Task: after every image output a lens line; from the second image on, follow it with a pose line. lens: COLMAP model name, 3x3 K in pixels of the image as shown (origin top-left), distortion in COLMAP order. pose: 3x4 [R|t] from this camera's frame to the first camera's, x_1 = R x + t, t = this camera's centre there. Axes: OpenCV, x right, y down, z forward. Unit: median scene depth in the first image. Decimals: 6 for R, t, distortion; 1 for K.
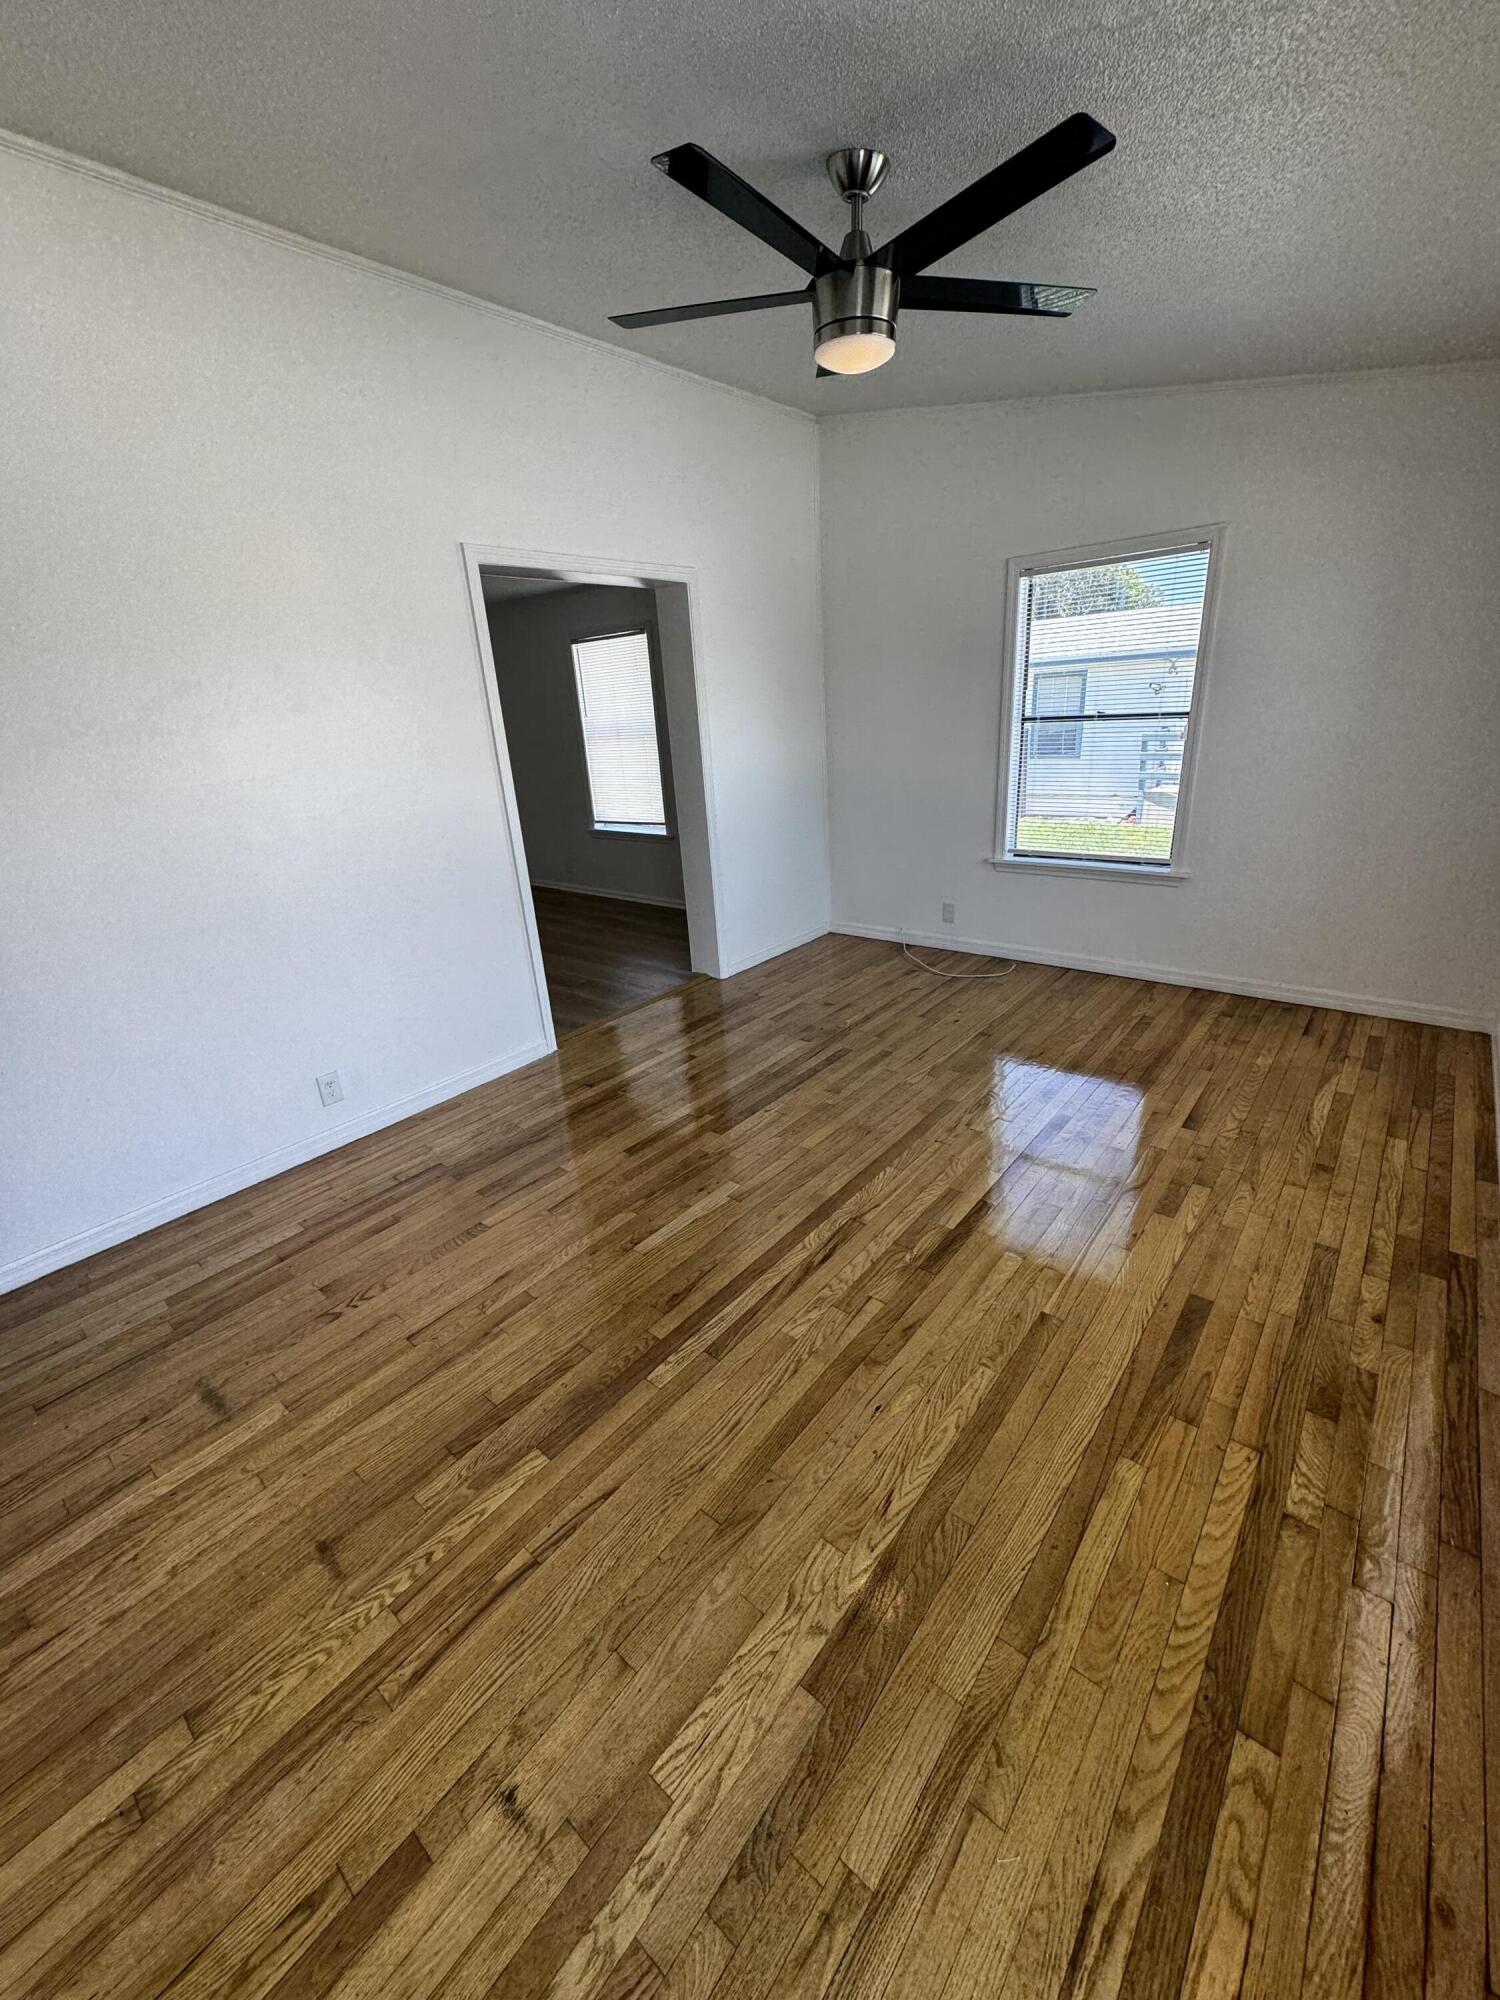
lens RADIAL K [[793.3, 0, 747.9], [0, 793.3, 1005.6], [0, 0, 1]] dist [-0.003486, 0.001025]
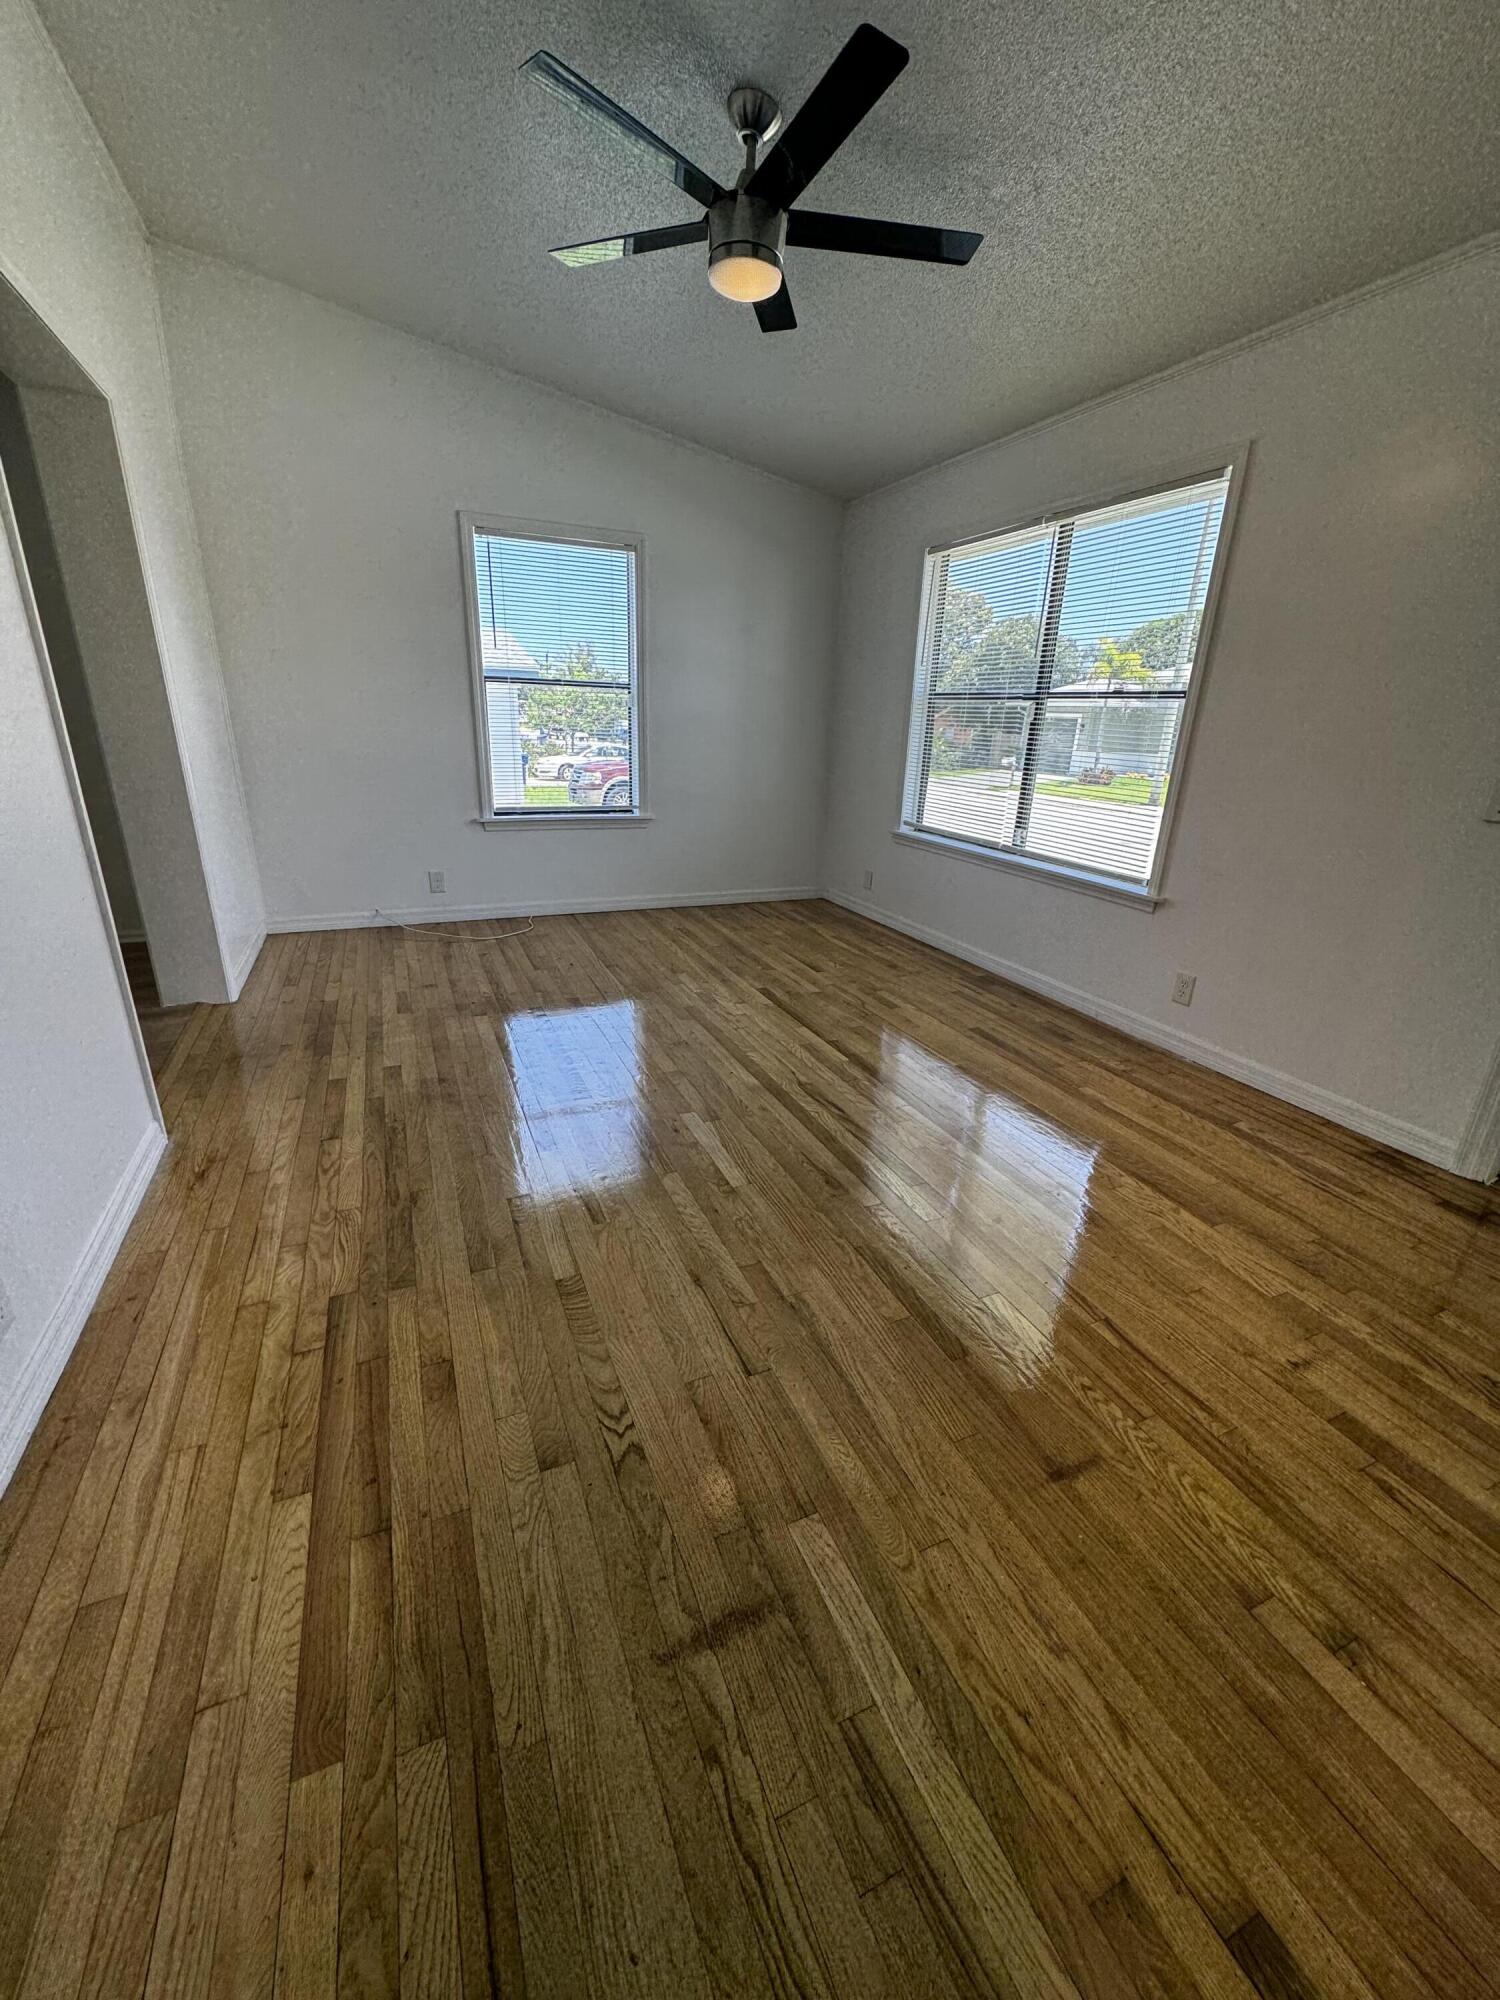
lens RADIAL K [[793.3, 0, 748.2], [0, 793.3, 1007.9], [0, 0, 1]] dist [-0.003486, 0.001025]
pose [[0.440969, -0.236623, 0.865769, -0.863514], [0.263885, 0.956167, 0.126923, 0.005543], [-0.857852, 0.172495, 0.484081, 0.521737]]
